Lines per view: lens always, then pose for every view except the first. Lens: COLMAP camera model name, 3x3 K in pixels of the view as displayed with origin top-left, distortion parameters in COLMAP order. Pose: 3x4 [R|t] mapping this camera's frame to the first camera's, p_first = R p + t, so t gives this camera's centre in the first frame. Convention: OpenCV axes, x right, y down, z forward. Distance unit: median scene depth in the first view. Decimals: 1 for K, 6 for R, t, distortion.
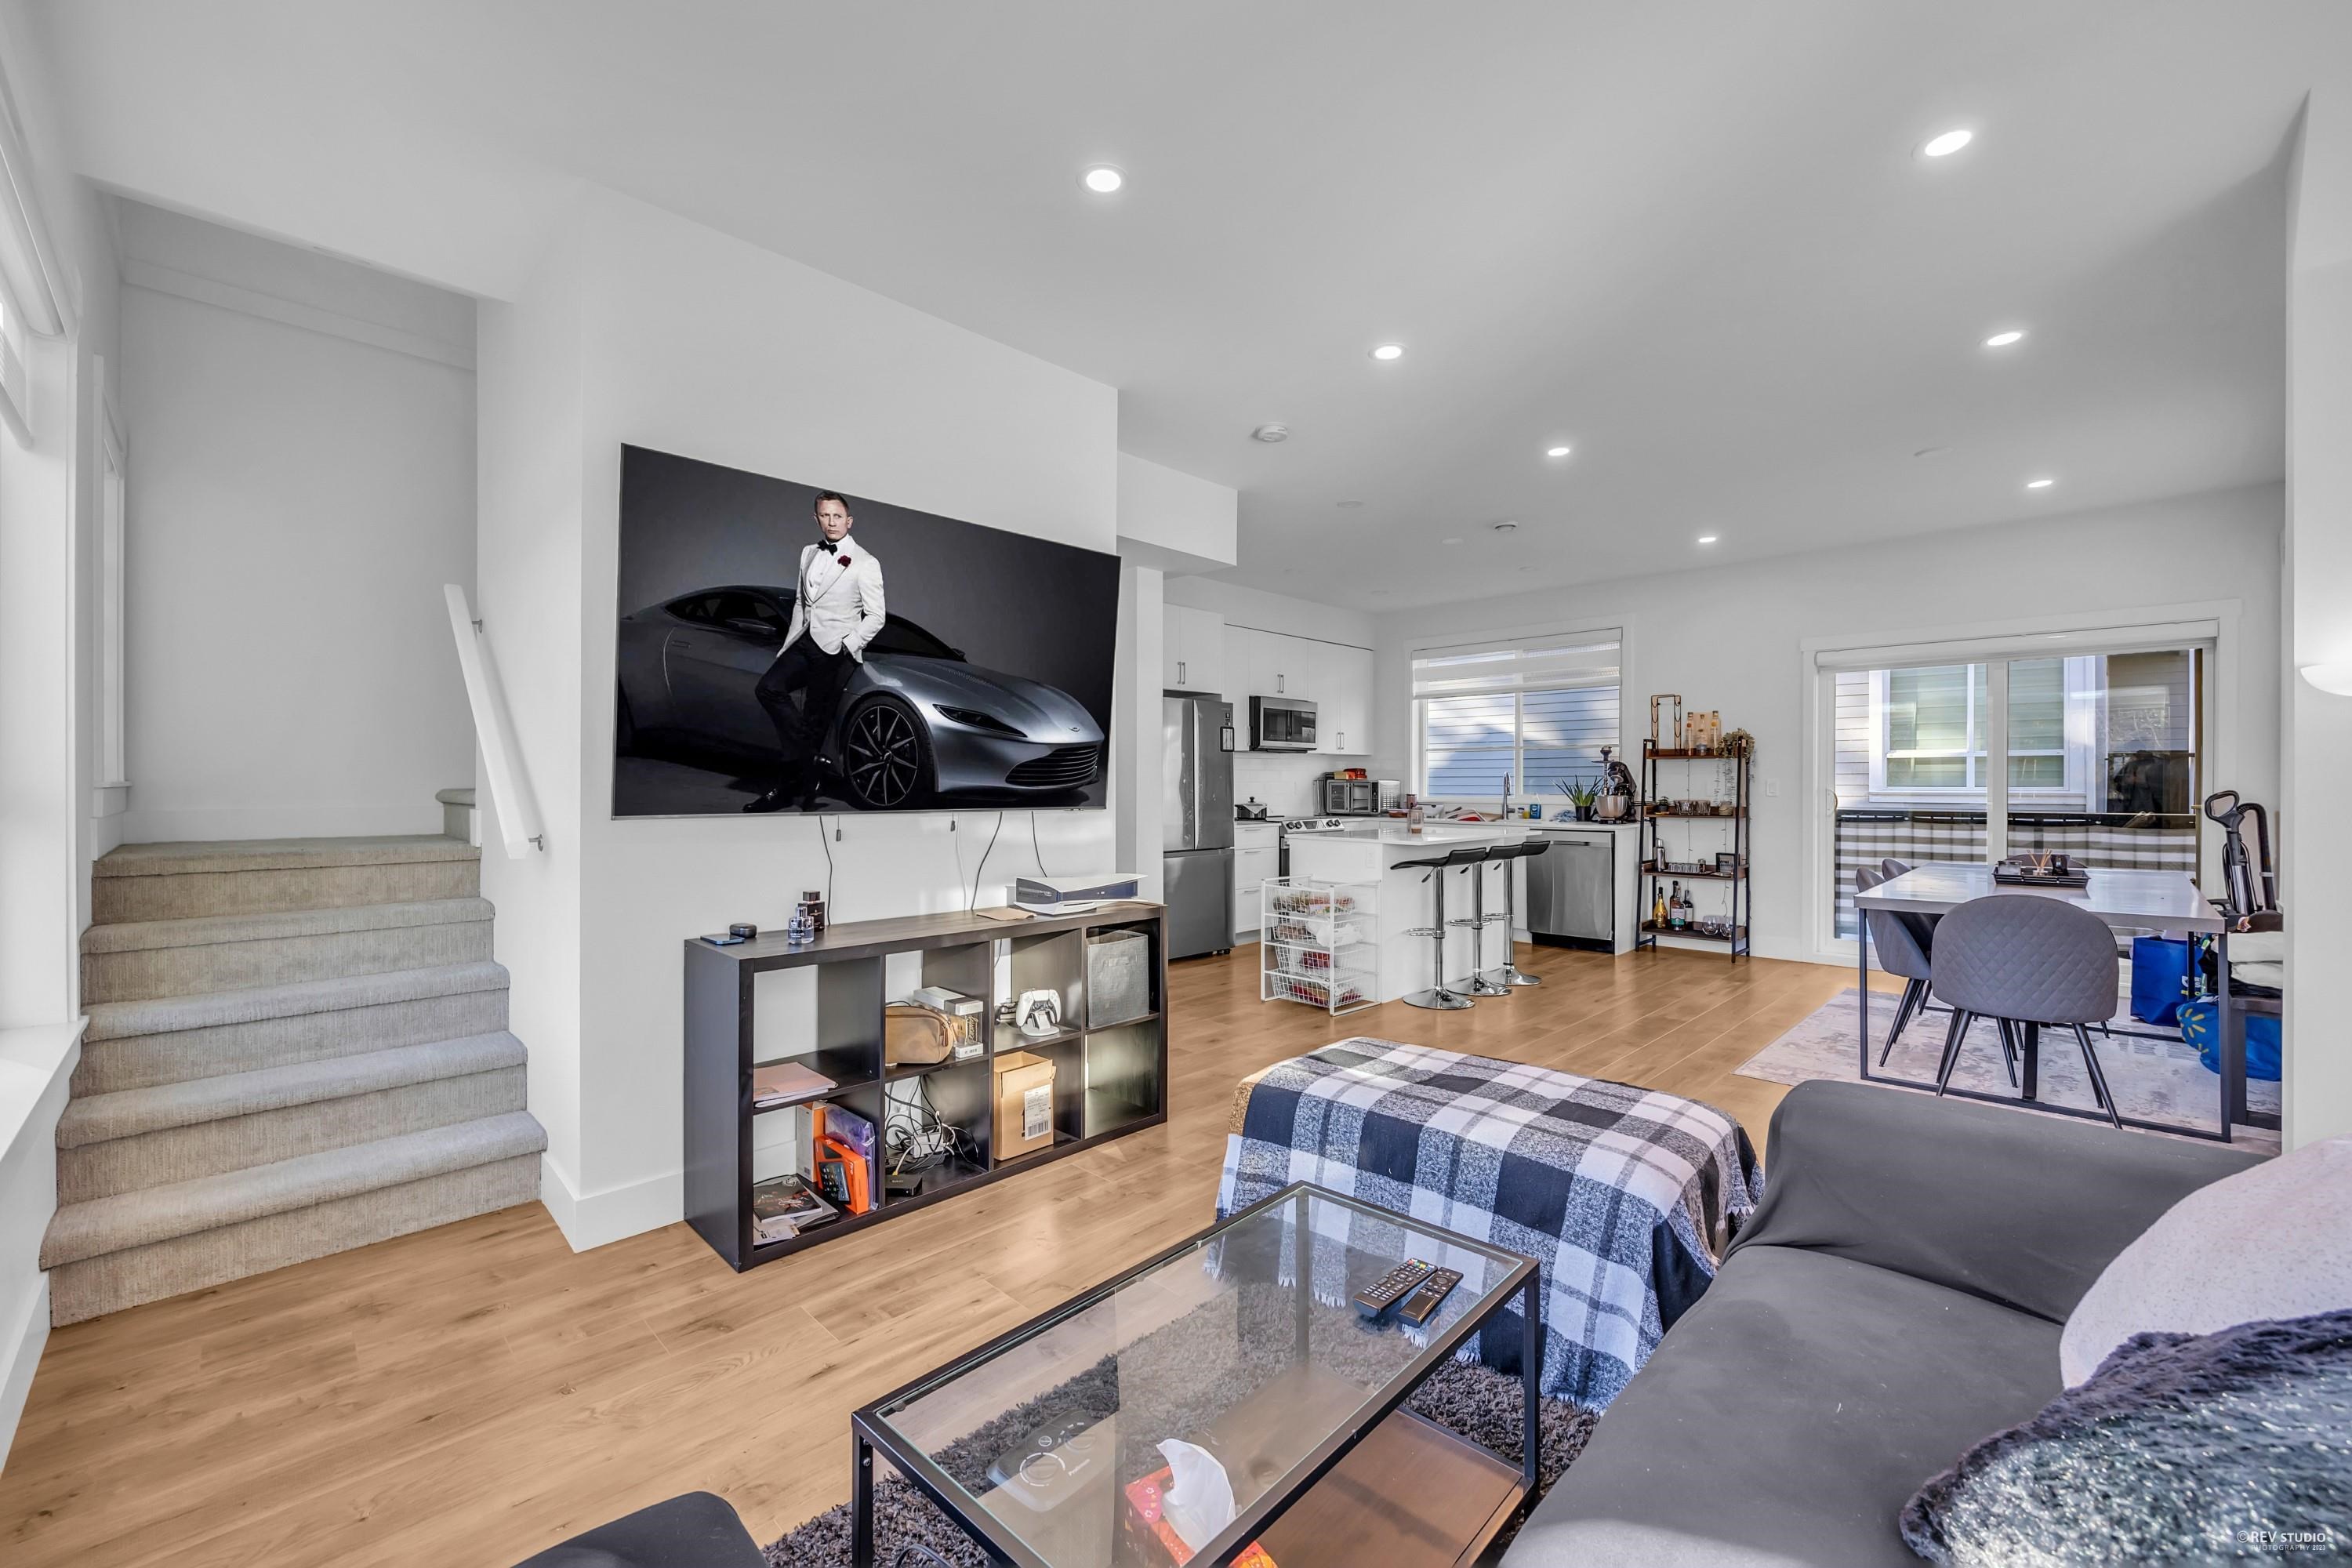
lens RADIAL K [[954.3, 0, 1201.0], [0, 954.3, 787.9], [0, 0, 1]] dist [0.021097, -0.000204]
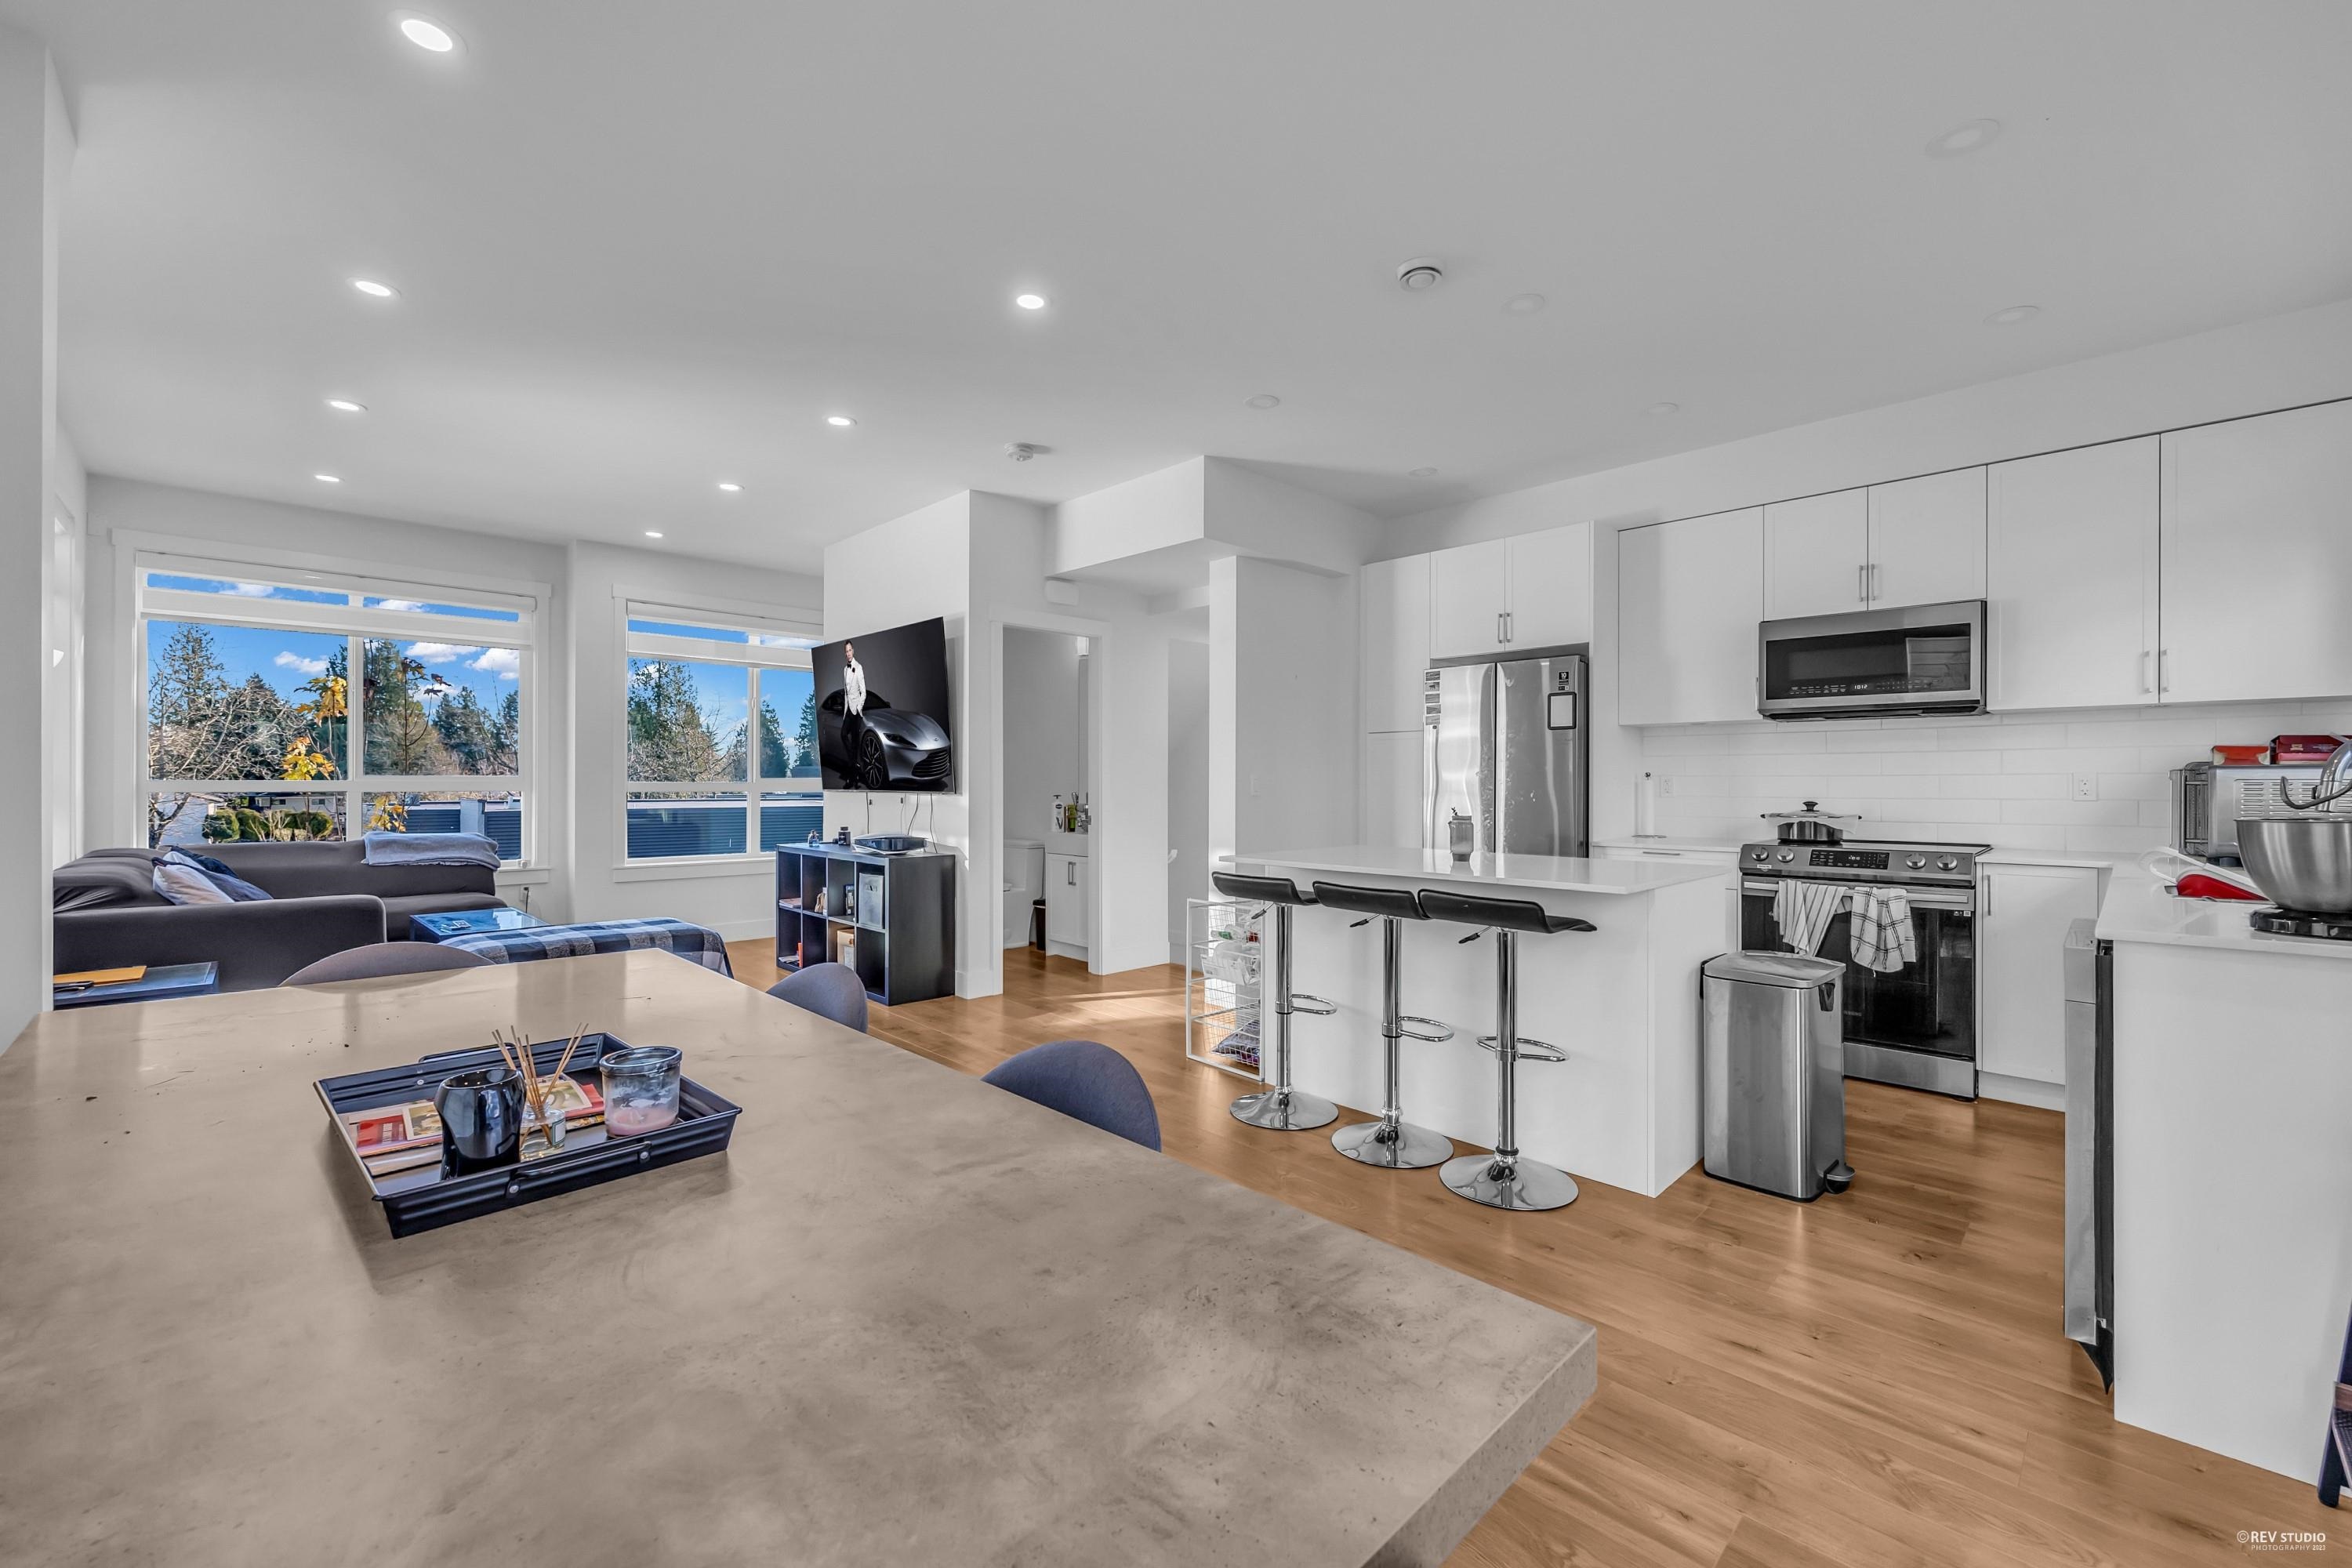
lens RADIAL K [[938.0, 0, 1172.9], [0, 938.0, 782.5], [0, 0, 1]] dist [-0.006003, 0.000138]
pose [[-0.040101, -0.001012, -0.999195, 0.900484], [-0.008866, 0.999960, -0.000657, 0.003053], [0.999156, 0.008833, -0.040108, 0.964390]]
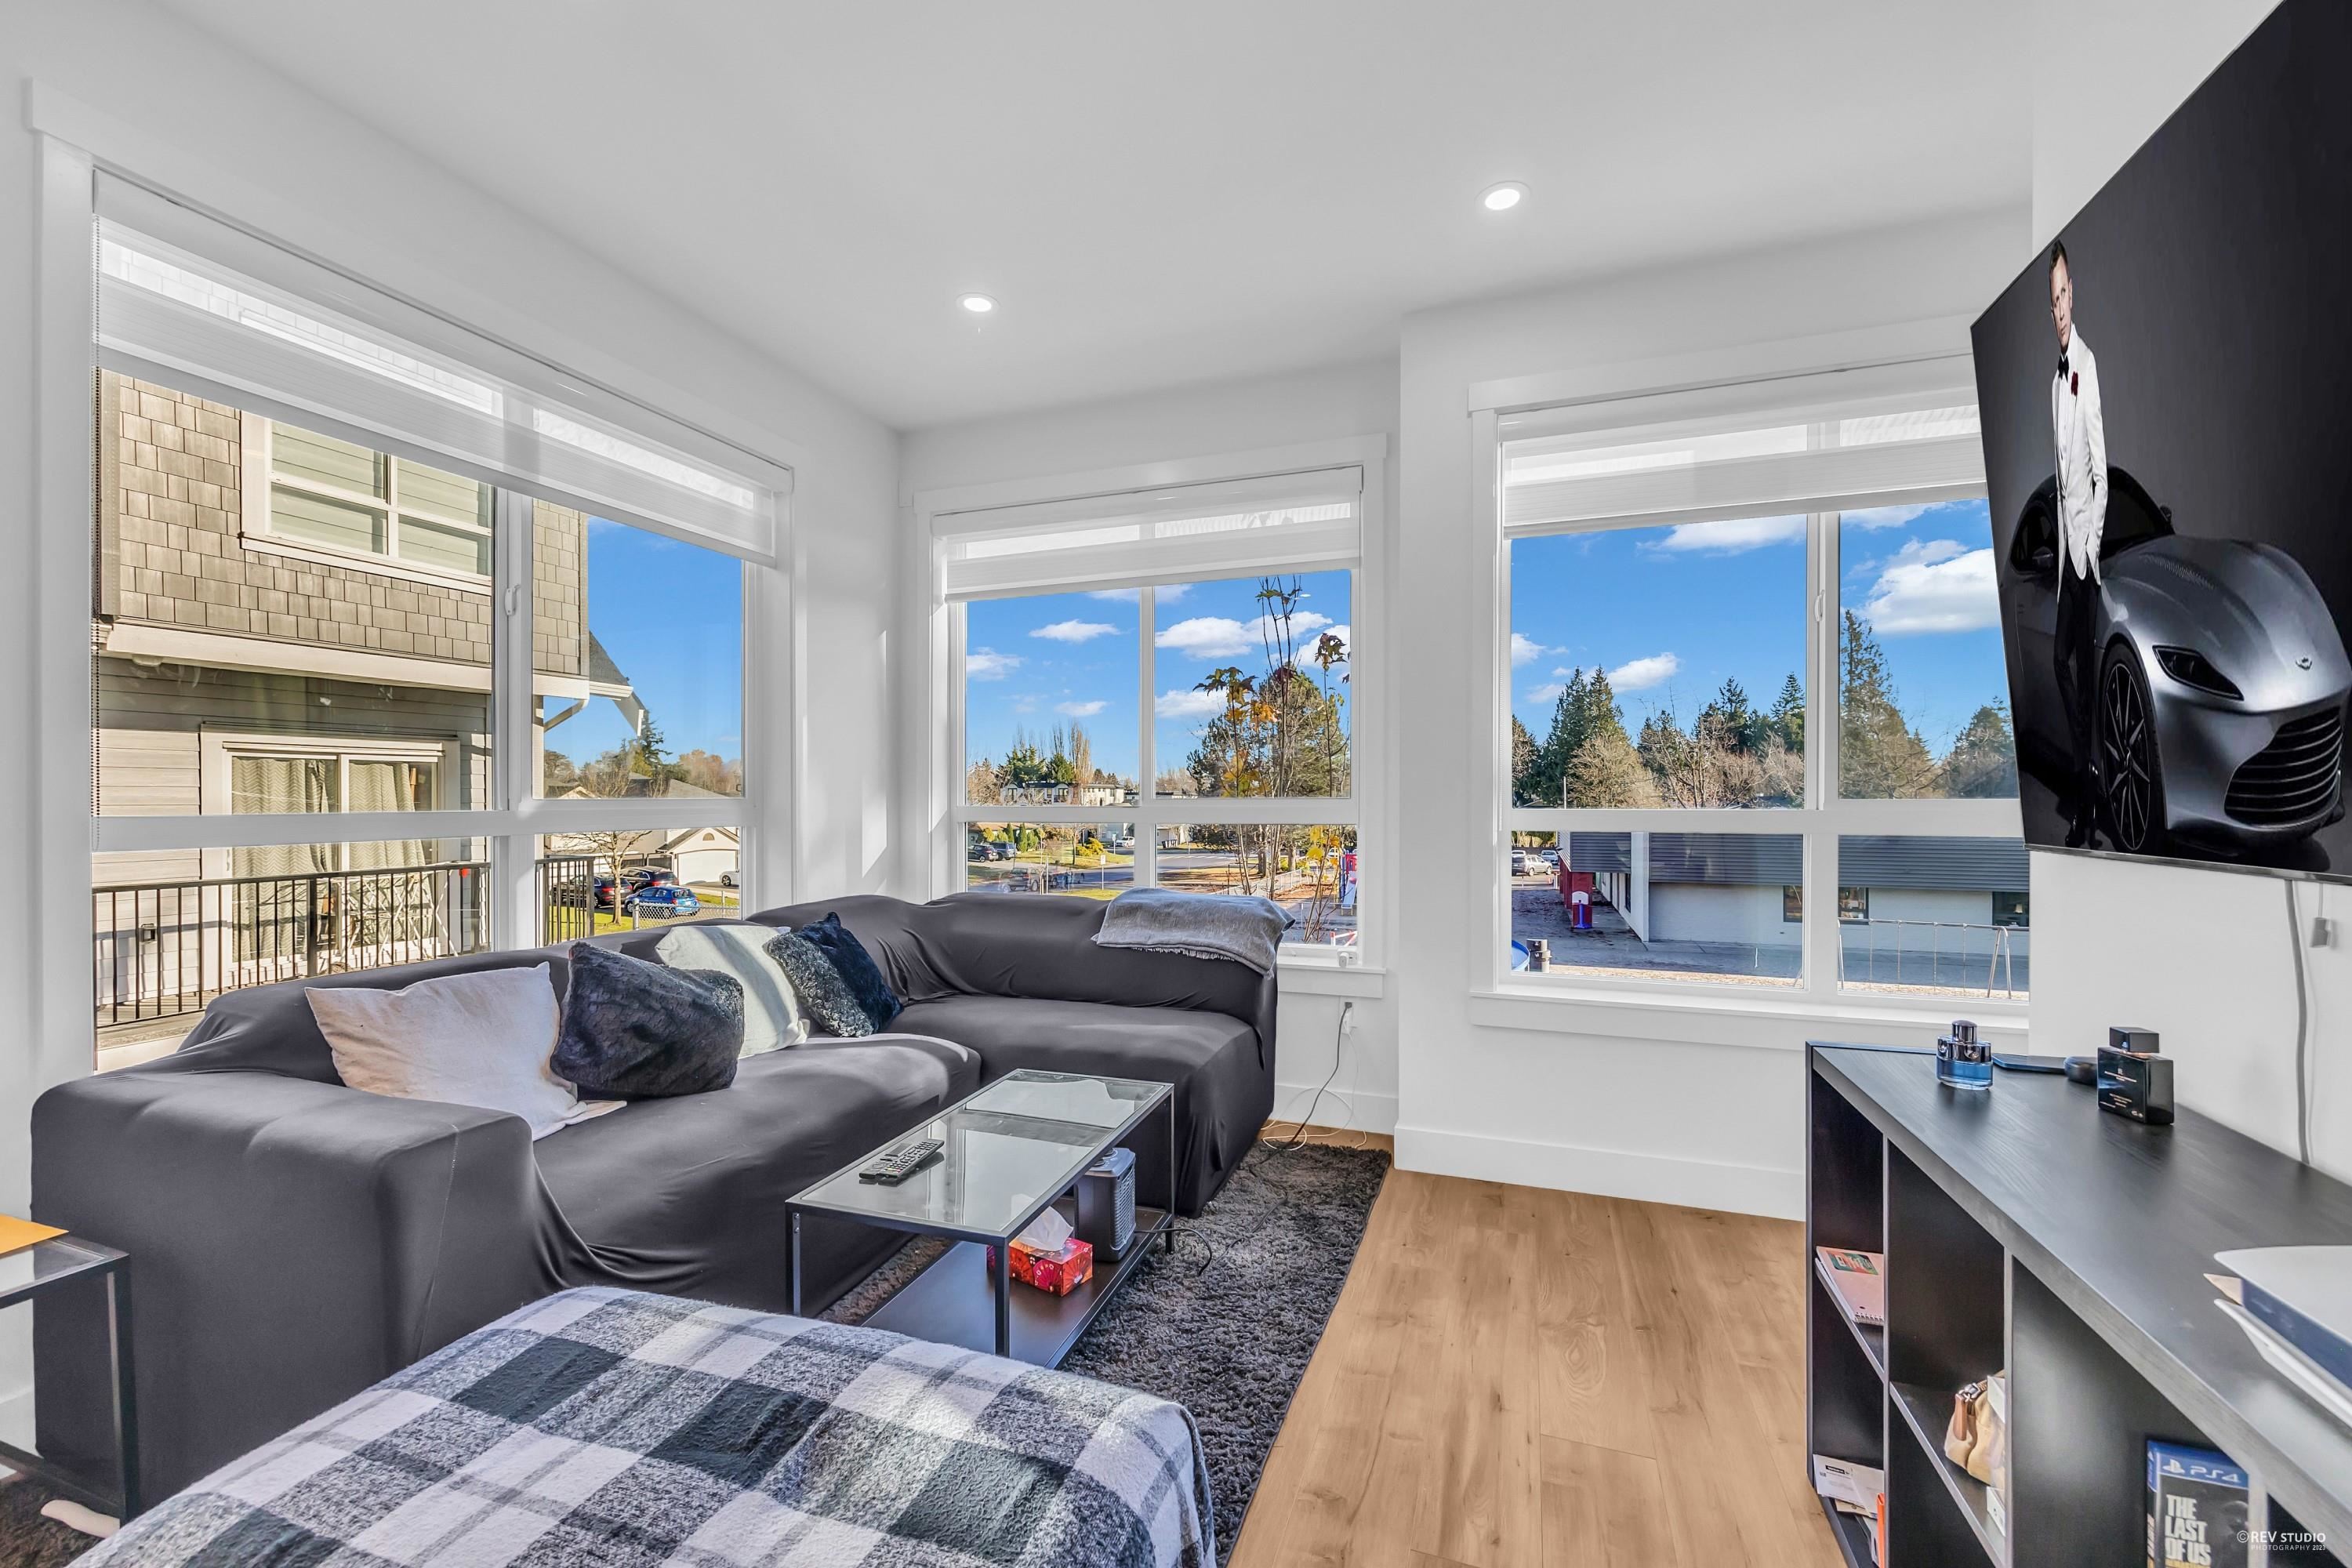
lens RADIAL K [[944.0, 0, 1181.2], [0, 944.0, 802.8], [0, 0, 1]] dist [-0.001433, -0.000061]
pose [[-0.918689, 0.003626, -0.394966, 0.108951], [-0.000855, 0.999937, 0.011169, -0.002220], [0.394982, 0.010598, -0.918628, 0.649995]]
